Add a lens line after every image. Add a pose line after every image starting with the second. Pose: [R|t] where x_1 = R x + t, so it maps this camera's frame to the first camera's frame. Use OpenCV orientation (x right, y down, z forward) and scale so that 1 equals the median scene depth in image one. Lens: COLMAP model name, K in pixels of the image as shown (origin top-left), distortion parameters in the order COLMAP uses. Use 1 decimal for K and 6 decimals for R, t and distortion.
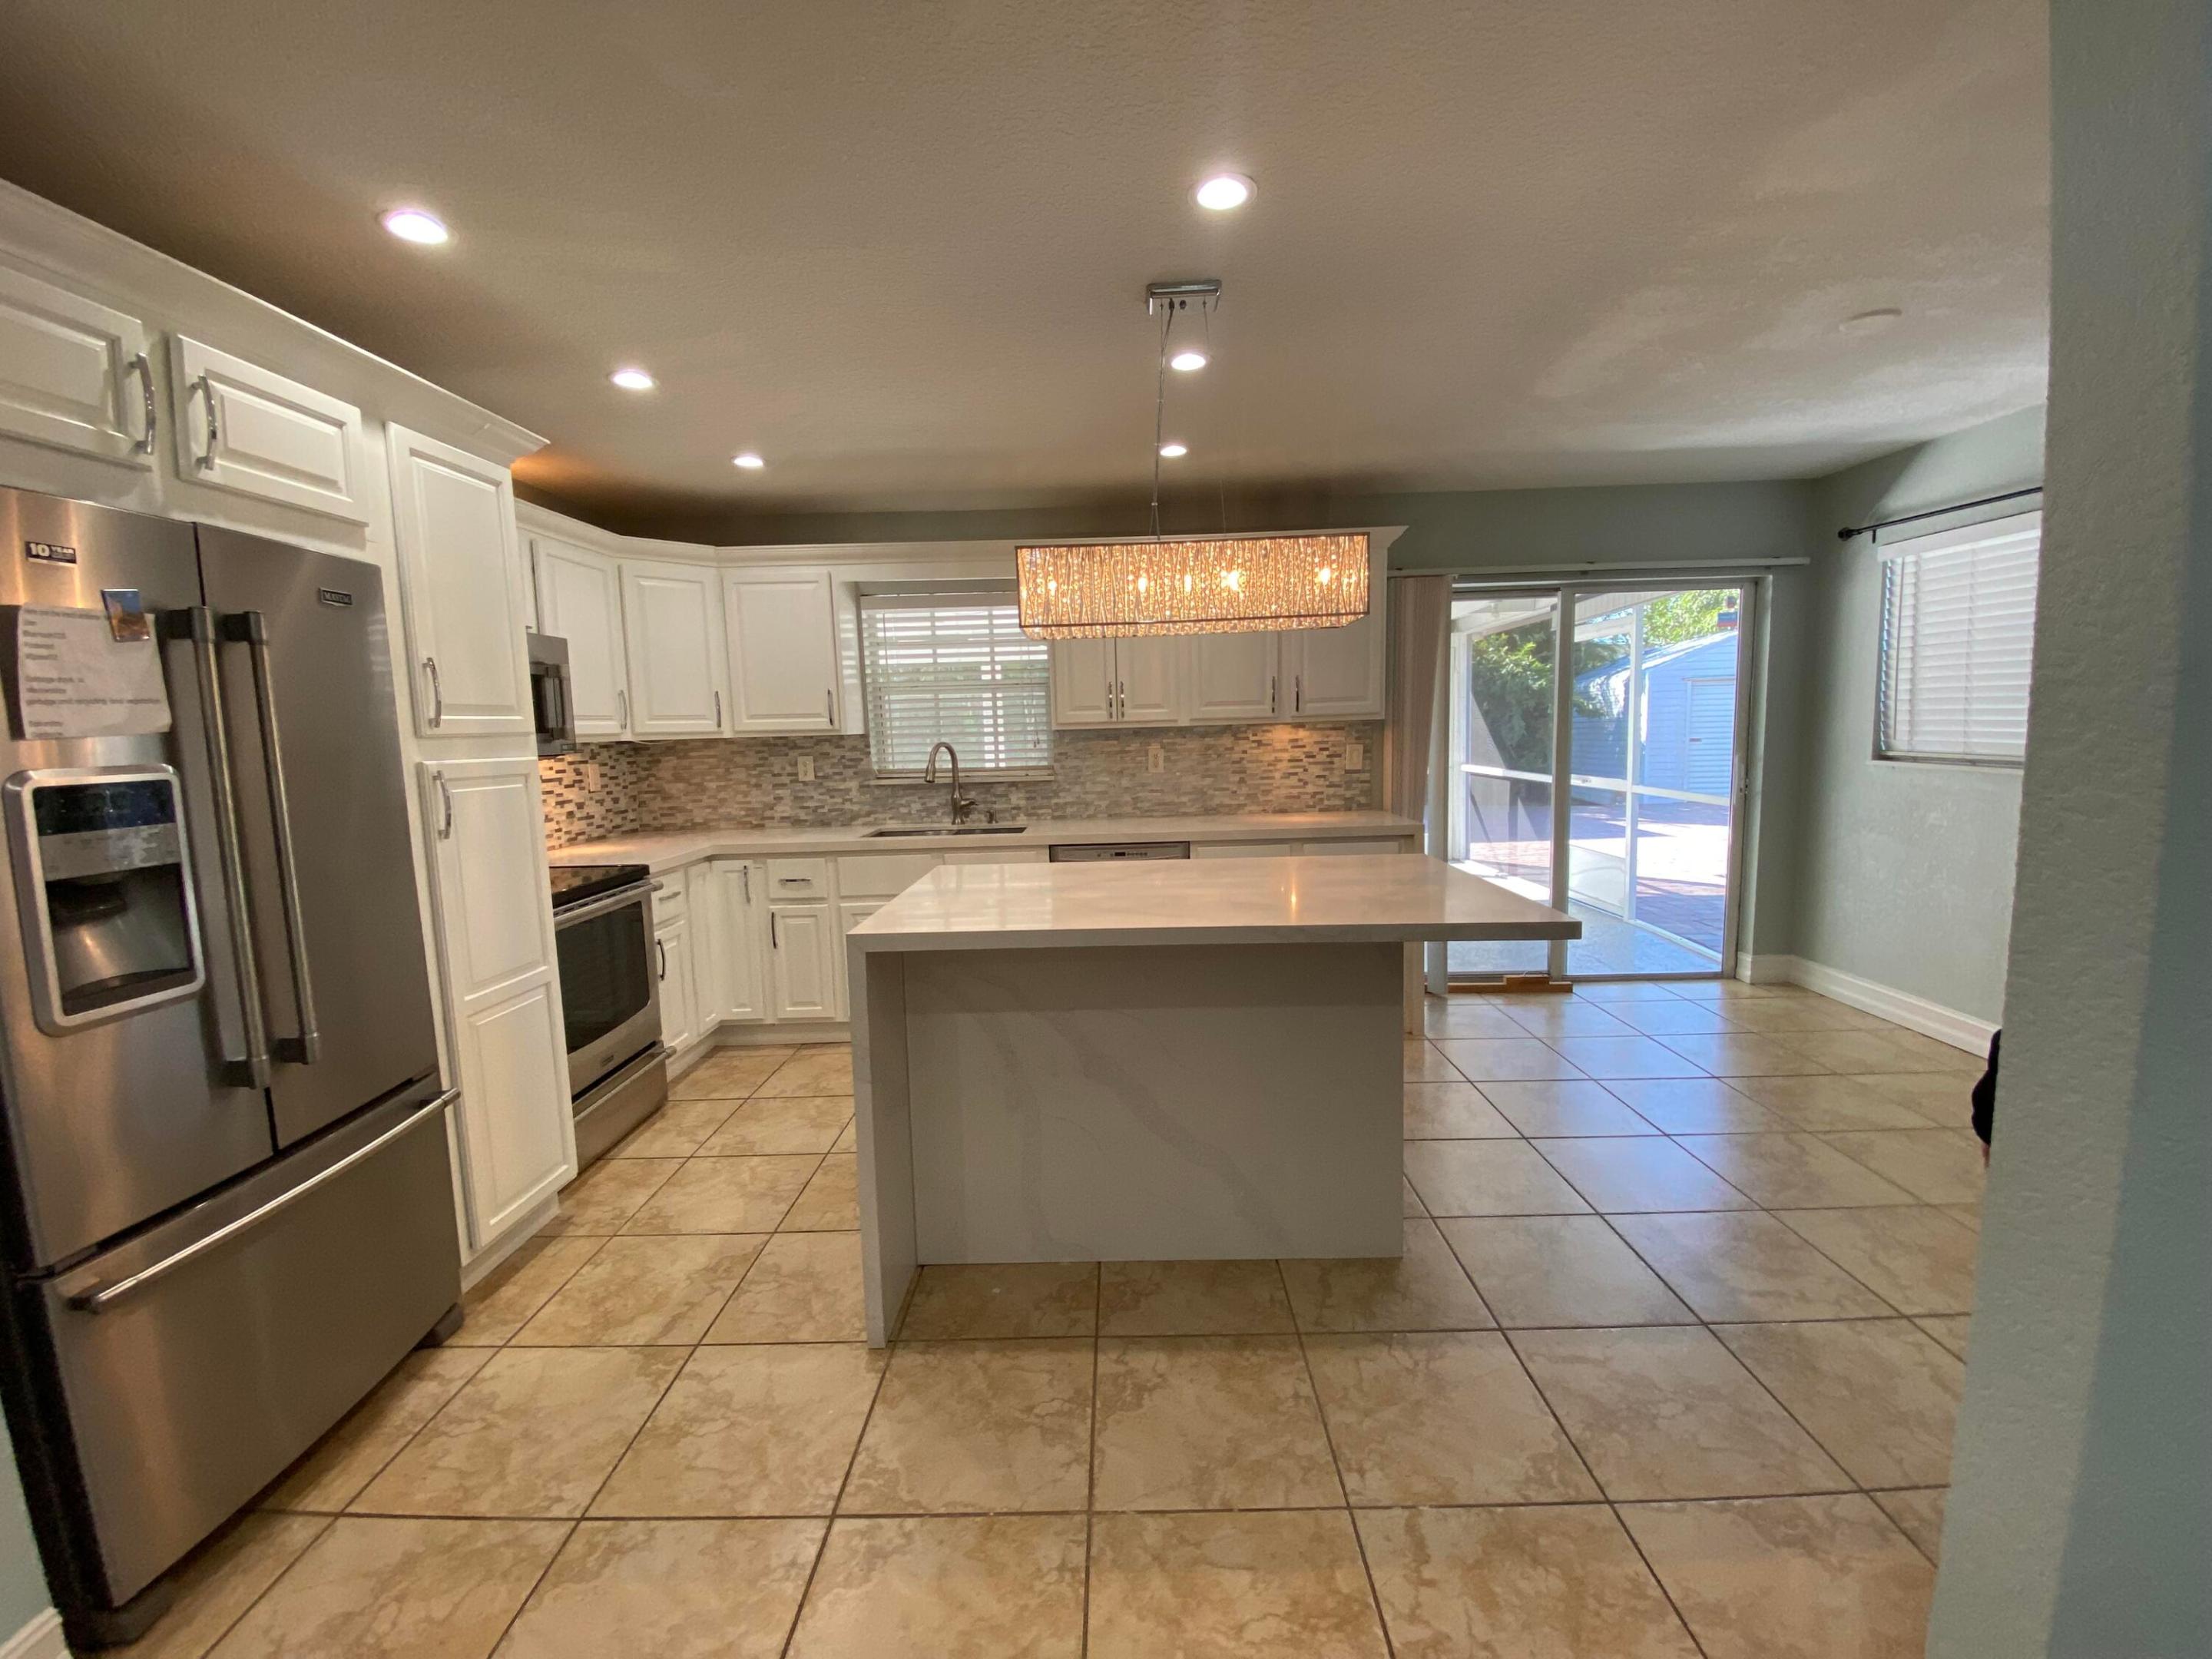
lens RADIAL K [[896.2, 0, 1104.2], [0, 896.2, 821.6], [0, 0, 1]] dist [-0.012125, -0.001724]
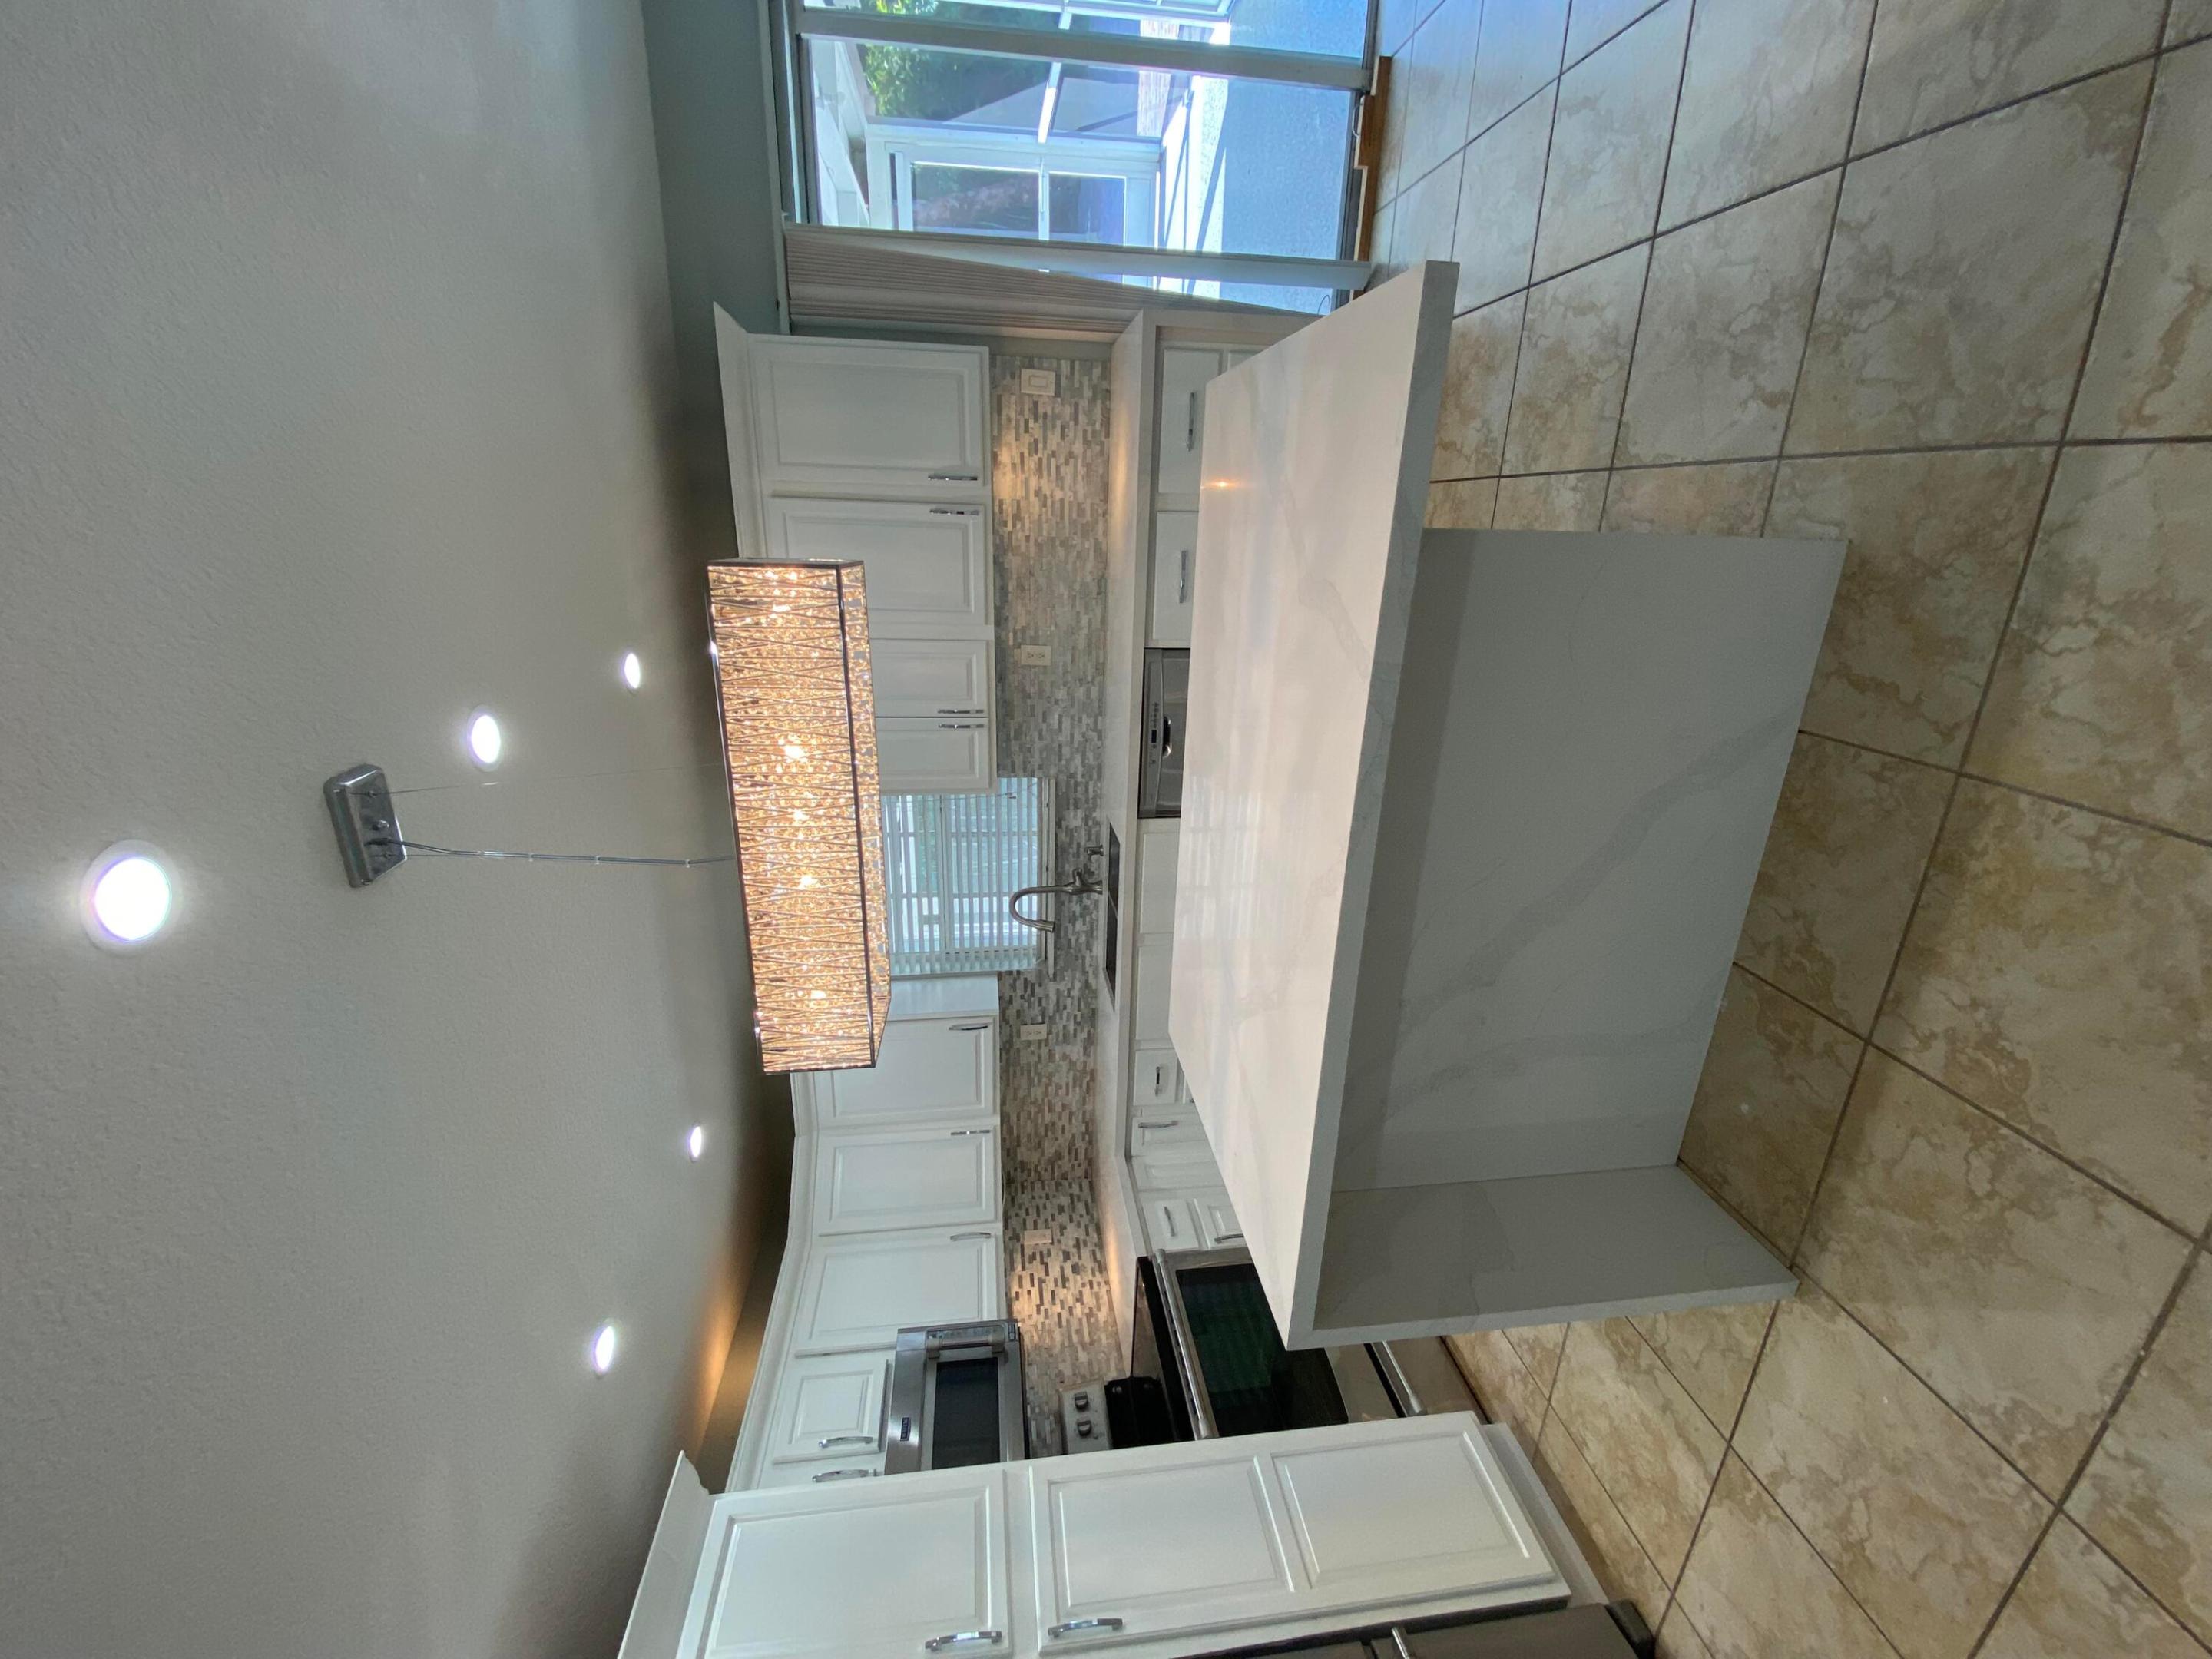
lens RADIAL K [[896.2, 0, 1104.3], [0, 896.2, 823.6], [0, 0, 1]] dist [-0.012125, -0.001724]
pose [[0.051752, -0.951574, -0.303033, 0.169587], [0.998211, 0.040194, 0.044260, -0.037887], [-0.029937, -0.304781, 0.951952, 0.191675]]
